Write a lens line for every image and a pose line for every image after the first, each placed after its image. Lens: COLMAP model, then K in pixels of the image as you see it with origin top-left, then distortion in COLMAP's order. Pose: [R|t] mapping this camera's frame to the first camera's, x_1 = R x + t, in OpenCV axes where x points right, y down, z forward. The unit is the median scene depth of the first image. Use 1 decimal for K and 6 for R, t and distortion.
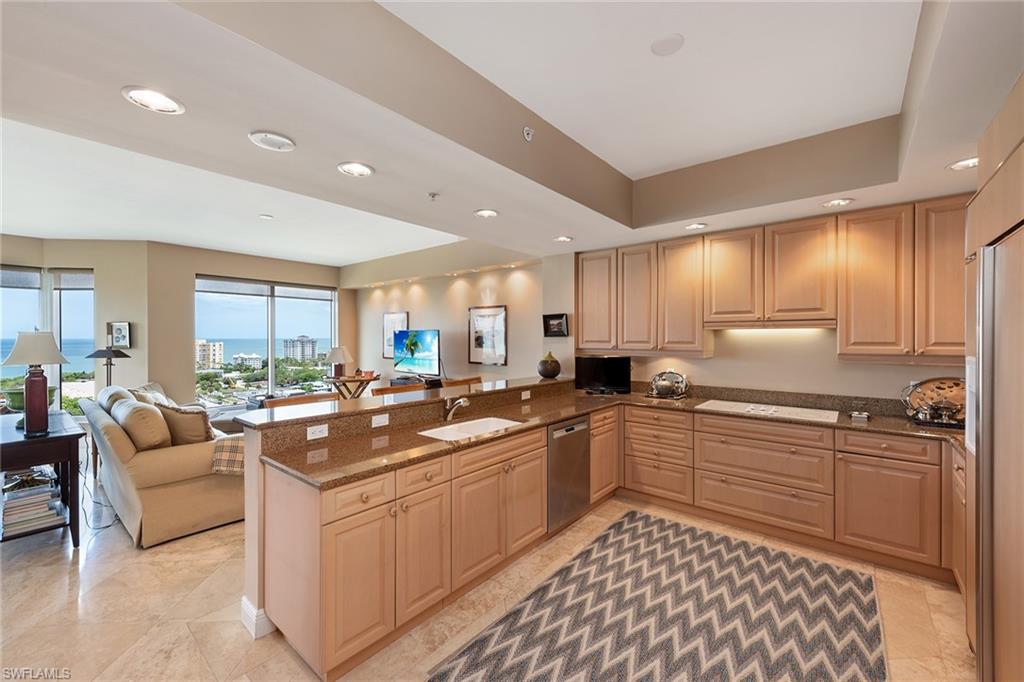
lens RADIAL K [[419.4, 0, 509.4], [0, 419.4, 339.8], [0, 0, 1]] dist [0.024414, -0.000114]
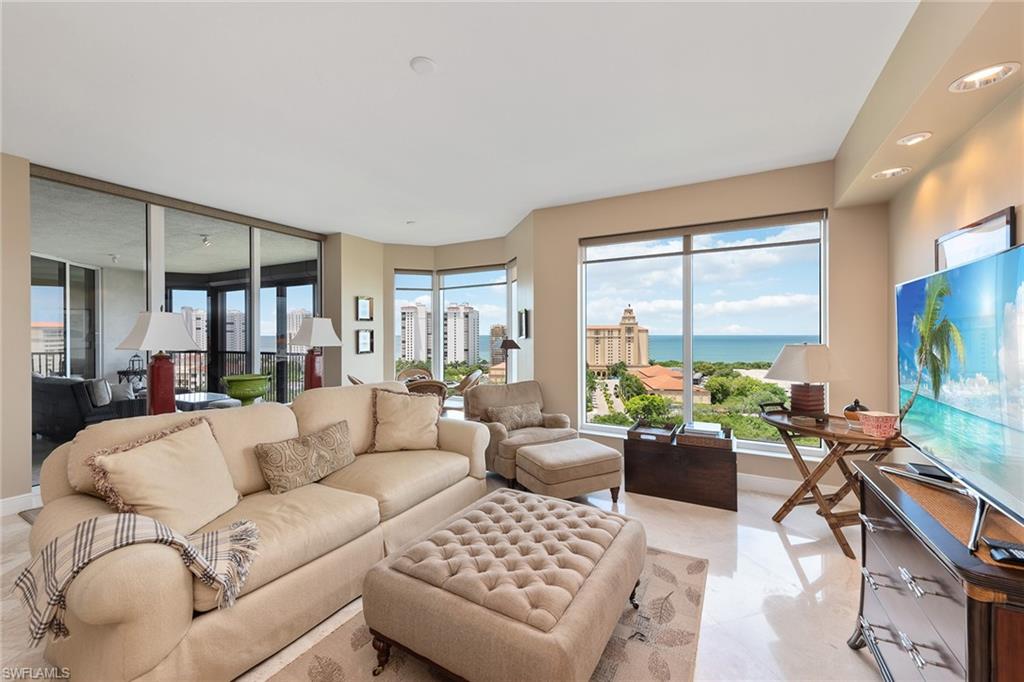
lens RADIAL K [[409.4, 0, 513.4], [0, 409.4, 337.4], [0, 0, 1]] dist [0.018047, -0.000159]
pose [[0.189010, 0.005947, -0.981957, -0.066183], [-0.005201, 0.999974, 0.005055, 0.012062], [0.981961, 0.004151, 0.189036, 0.786043]]
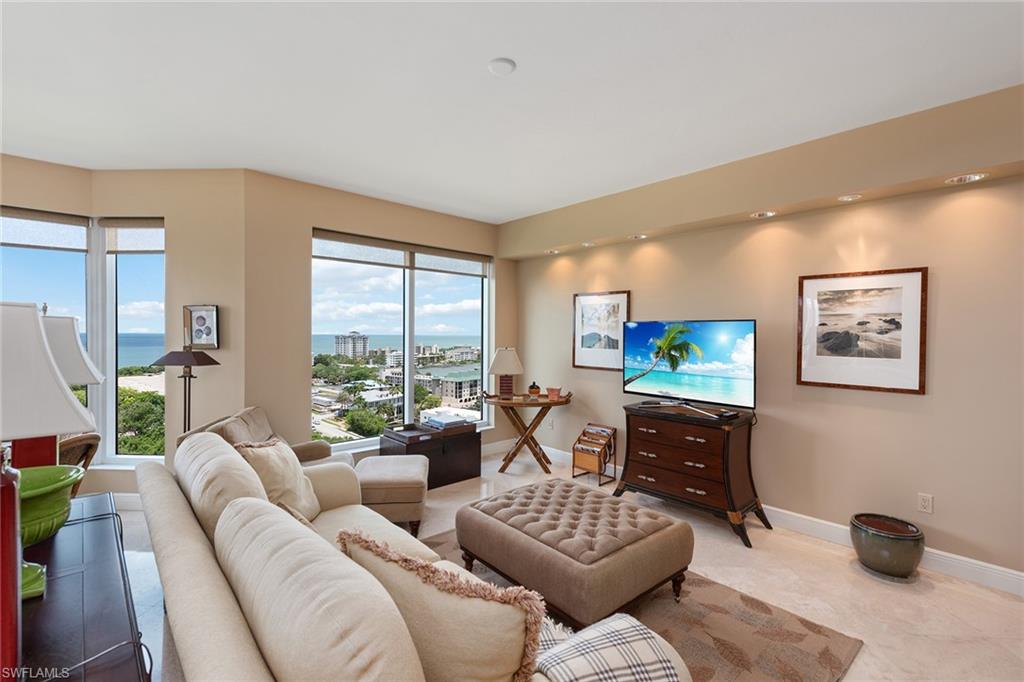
lens RADIAL K [[464.8, 0, 508.4], [0, 464.8, 337.5], [0, 0, 1]] dist [0.044465, 0.000089]
pose [[0.990660, 0.008754, -0.136072, -0.380498], [-0.008776, 0.999961, 0.000434, -0.000090], [0.136070, 0.000765, 0.990699, 0.384958]]
